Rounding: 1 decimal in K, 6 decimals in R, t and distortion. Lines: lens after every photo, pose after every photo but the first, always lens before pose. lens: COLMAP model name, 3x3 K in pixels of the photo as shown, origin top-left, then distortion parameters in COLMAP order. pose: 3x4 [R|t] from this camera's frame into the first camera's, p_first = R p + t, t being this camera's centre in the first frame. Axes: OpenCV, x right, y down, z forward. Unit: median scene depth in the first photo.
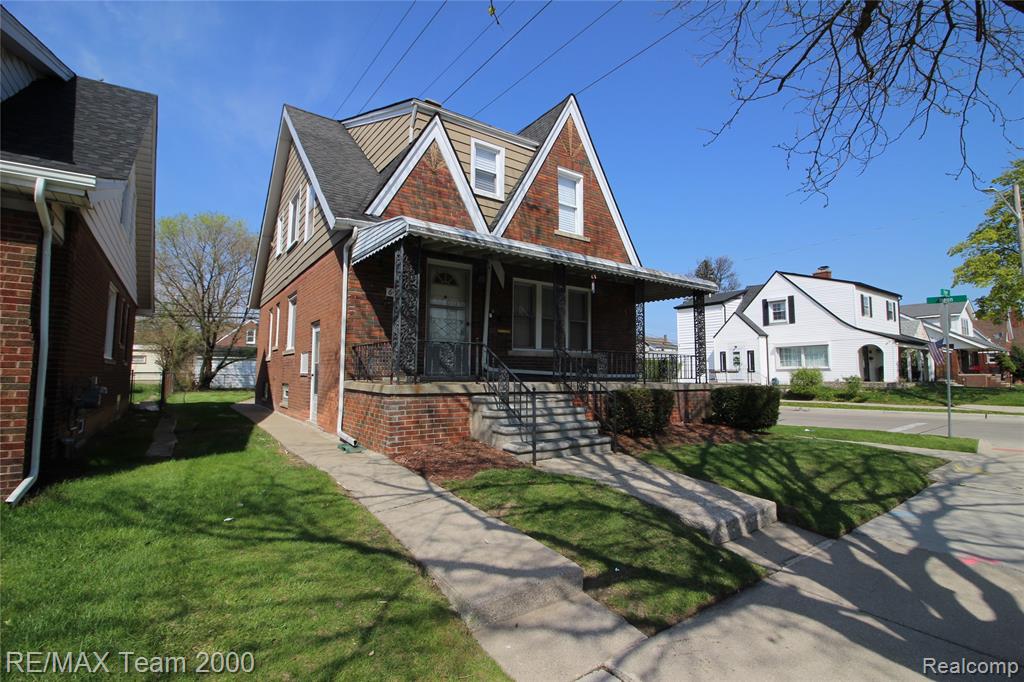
lens RADIAL K [[472.2, 0, 514.4], [0, 472.2, 332.0], [0, 0, 1]] dist [-0.000236, -0.008464]
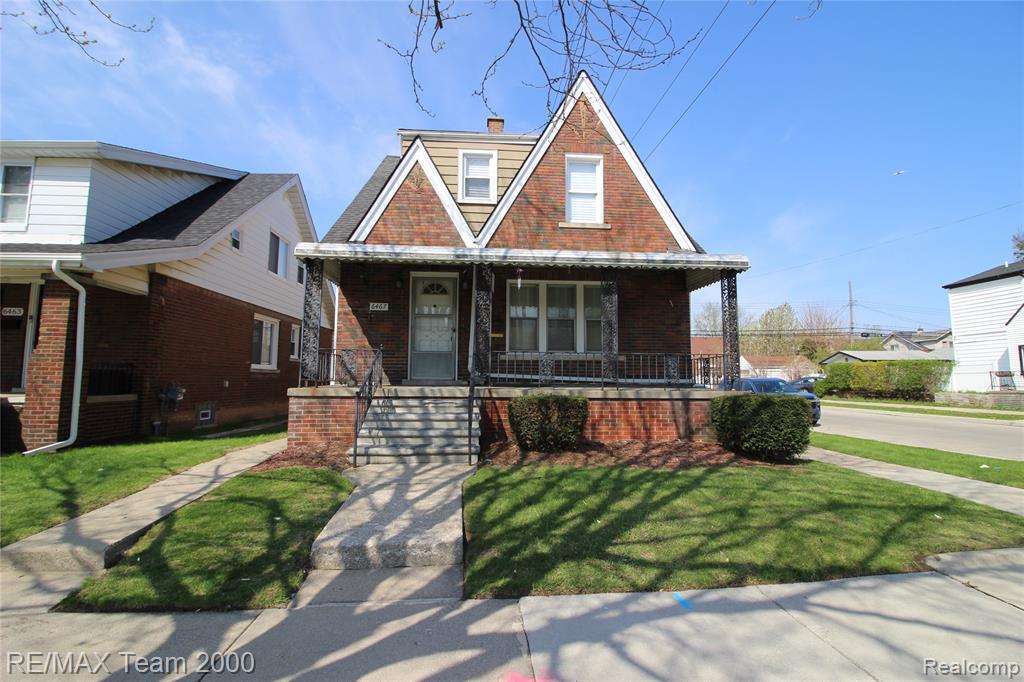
lens RADIAL K [[472.2, 0, 514.4], [0, 472.2, 332.0], [0, 0, 1]] dist [-0.000236, -0.008464]
pose [[0.857245, -0.054537, -0.512012, 0.520156], [0.047261, 0.998511, -0.027230, 0.020344], [0.512735, -0.000855, 0.858547, 0.176951]]
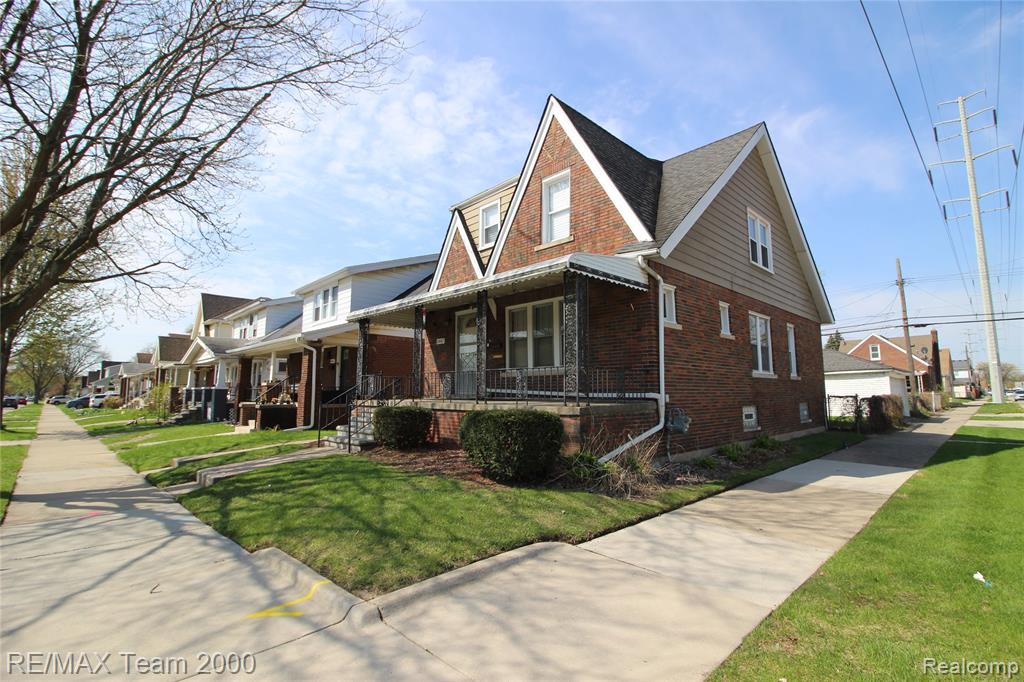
lens RADIAL K [[471.5, 0, 515.4], [0, 471.5, 325.5], [0, 0, 1]] dist [-0.001030, -0.000465]
pose [[0.148787, -0.145889, -0.978049, 1.125454], [0.090961, 0.986883, -0.133370, 0.081368], [0.984677, -0.069120, 0.160105, 0.867827]]
